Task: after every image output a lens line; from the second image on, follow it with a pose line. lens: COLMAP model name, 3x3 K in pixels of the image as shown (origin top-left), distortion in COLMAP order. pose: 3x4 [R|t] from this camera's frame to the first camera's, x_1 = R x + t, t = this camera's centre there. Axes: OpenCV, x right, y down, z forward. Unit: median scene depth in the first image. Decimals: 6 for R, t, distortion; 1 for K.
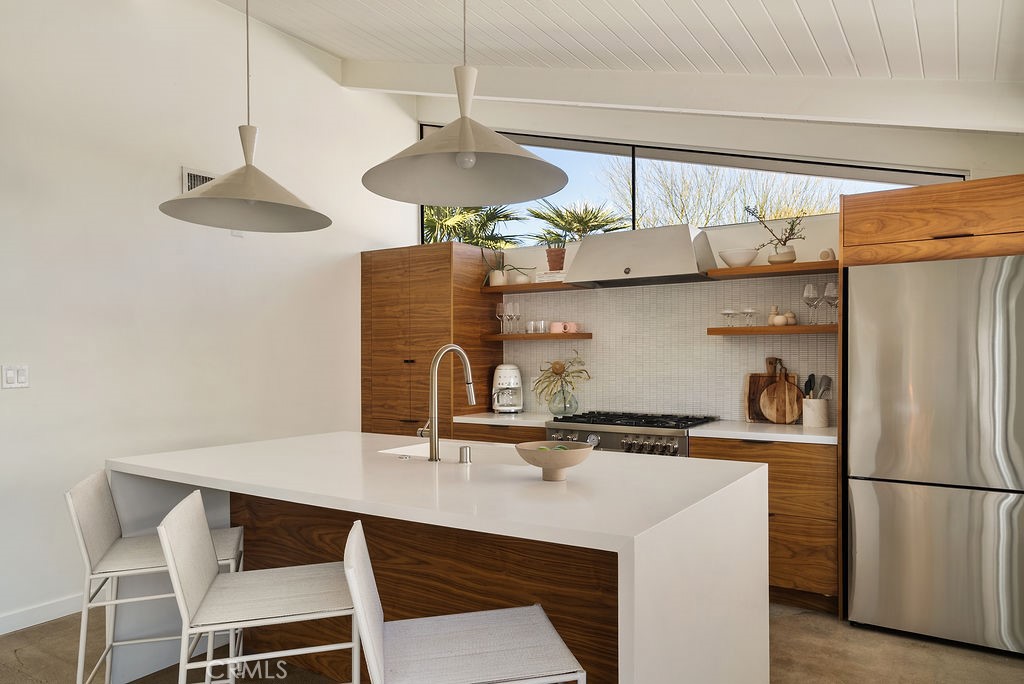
lens RADIAL K [[689.8, 0, 514.1], [0, 689.8, 361.8], [0, 0, 1]] dist [0.024888, -0.000802]
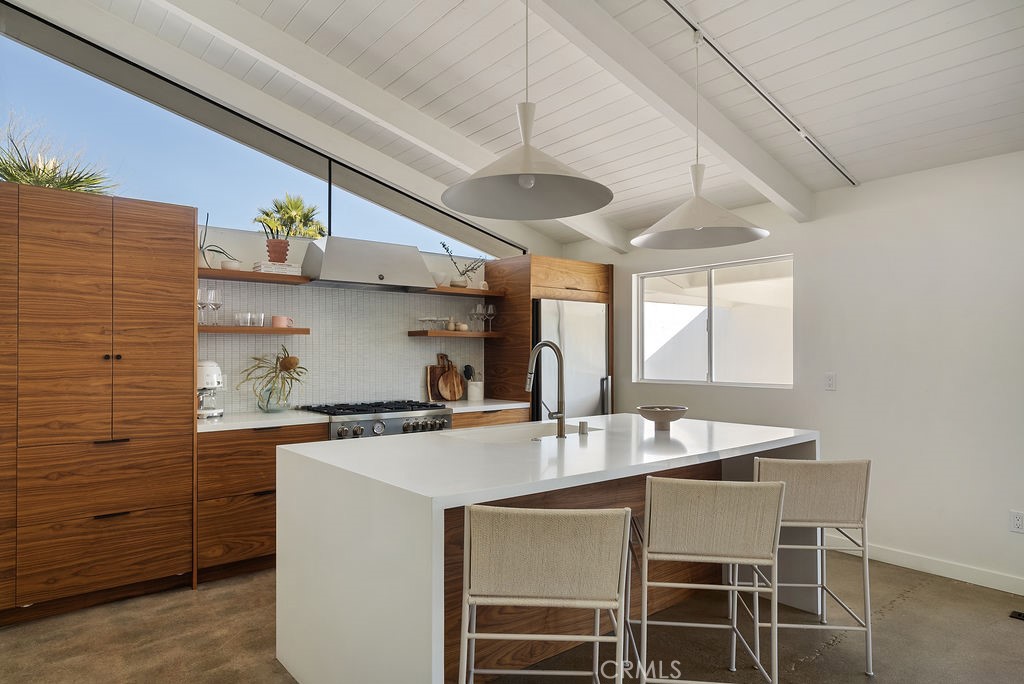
lens RADIAL K [[616.1, 0, 512.0], [0, 616.1, 342.0], [0, 0, 1]] dist [-0.000110, -0.000325]
pose [[0.308154, 0.022953, 0.951059, -0.675977], [0.006574, 0.999634, -0.026256, 0.003415], [-0.951314, 0.014343, 0.307891, 0.440214]]
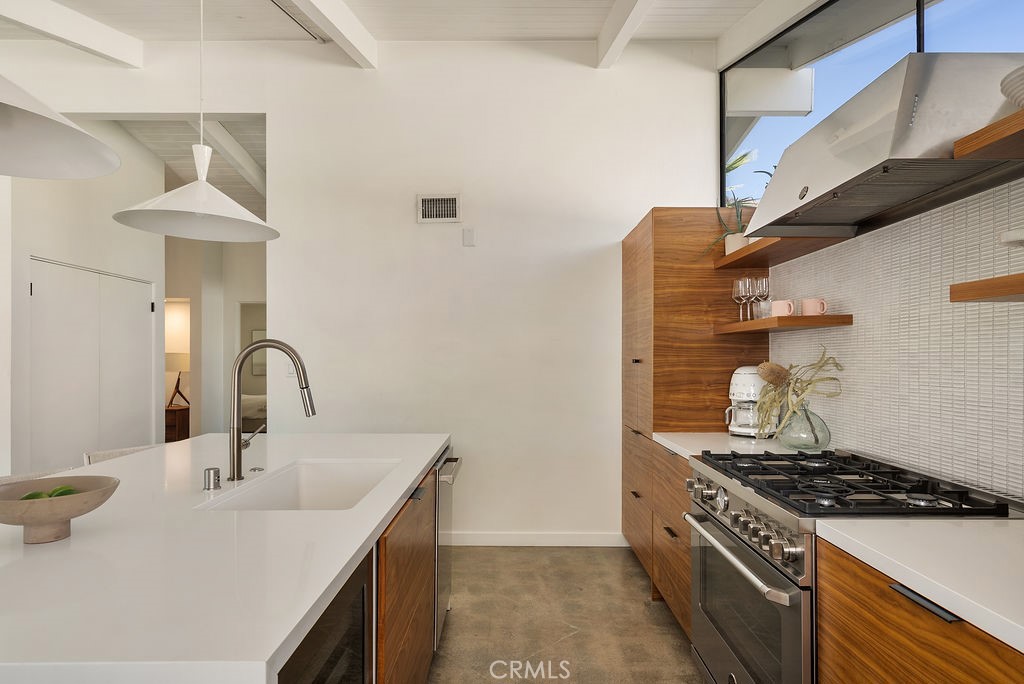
lens RADIAL K [[568.0, 0, 514.5], [0, 568.0, 355.8], [0, 0, 1]] dist [0.003737, 0.001065]
pose [[0.548591, 0.000550, -0.836091, 0.369671], [-0.006564, 0.999972, -0.003649, -0.004209], [0.836065, 0.007490, 0.548579, 0.531169]]
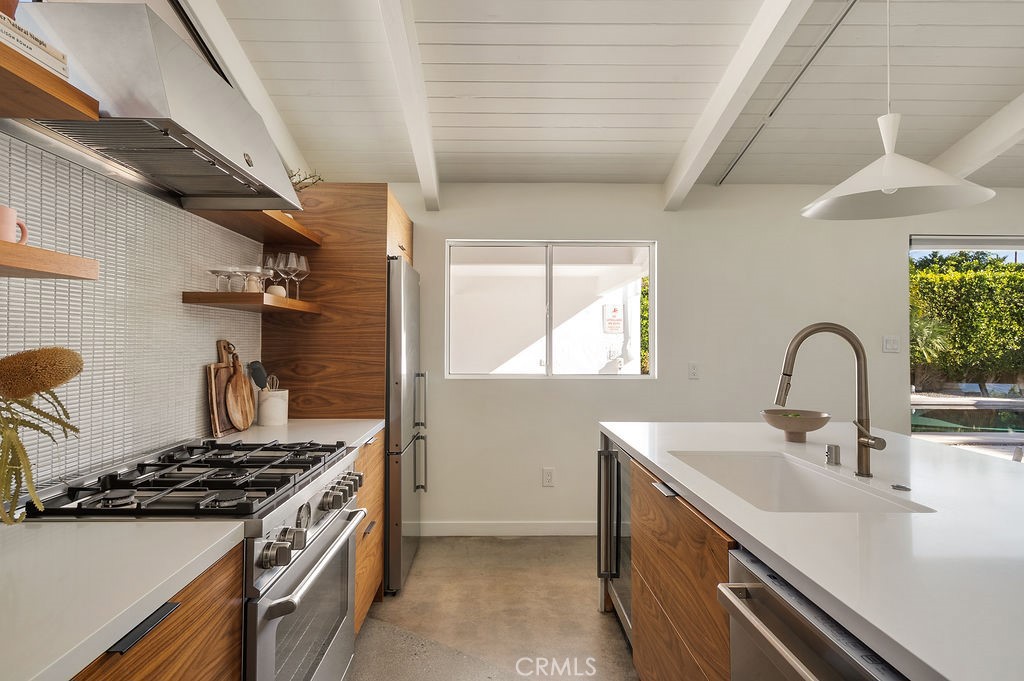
lens RADIAL K [[585.2, 0, 512.0], [0, 585.2, 340.5], [0, 0, 1]] dist [0.001135, 0.000213]
pose [[-0.557618, 0.005875, 0.830077, -0.257796], [0.004529, 0.999982, -0.004036, -0.002061], [-0.830085, 0.001509, -0.557634, 0.979391]]
